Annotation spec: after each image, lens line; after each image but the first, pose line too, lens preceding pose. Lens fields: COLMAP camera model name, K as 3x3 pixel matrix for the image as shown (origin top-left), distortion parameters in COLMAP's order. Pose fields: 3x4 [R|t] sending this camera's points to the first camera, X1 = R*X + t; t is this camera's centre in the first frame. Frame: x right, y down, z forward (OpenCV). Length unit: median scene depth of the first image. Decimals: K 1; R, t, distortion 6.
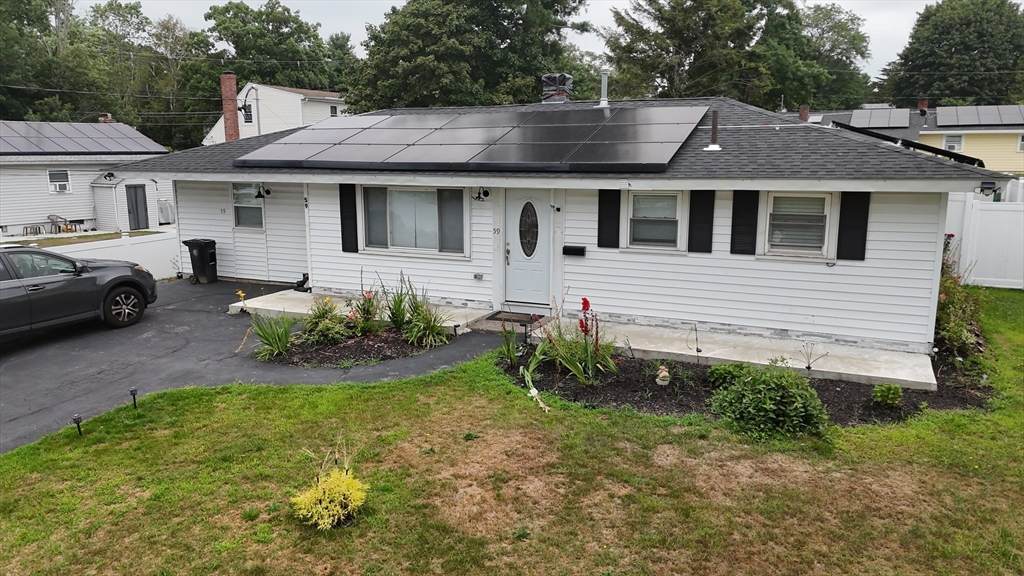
lens RADIAL K [[766.0, 0, 512.2], [0, 766.0, 289.5], [0, 0, 1]] dist [0.026963, 0.000751]
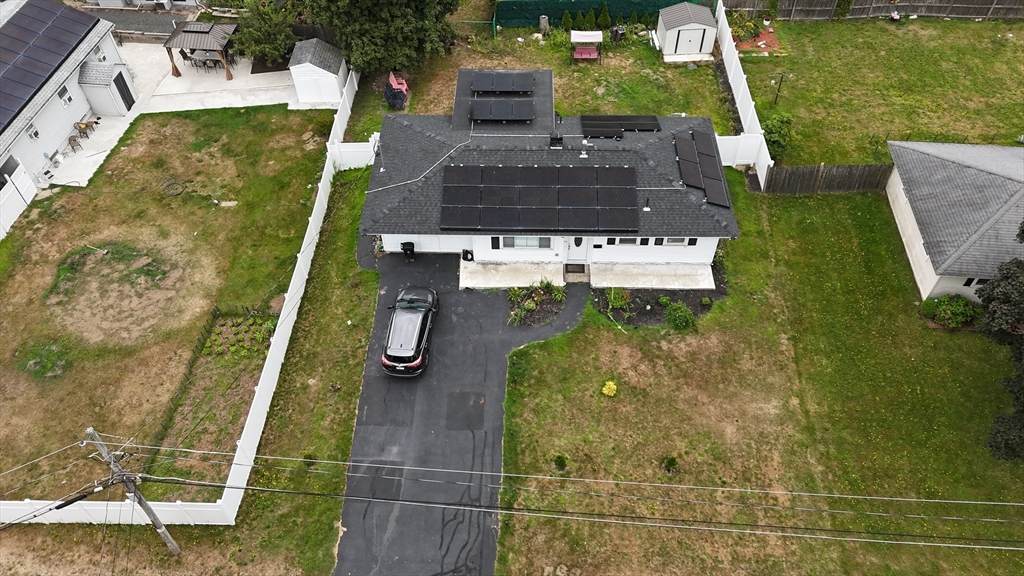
lens RADIAL K [[766.0, 0, 512.6], [0, 766.0, 287.3], [0, 0, 1]] dist [0.026963, 0.000751]
pose [[0.918467, -0.293508, 0.265086, -1.452395], [0.081040, 0.795707, 0.600236, -2.411789], [-0.387105, -0.529815, 0.754616, -1.524691]]
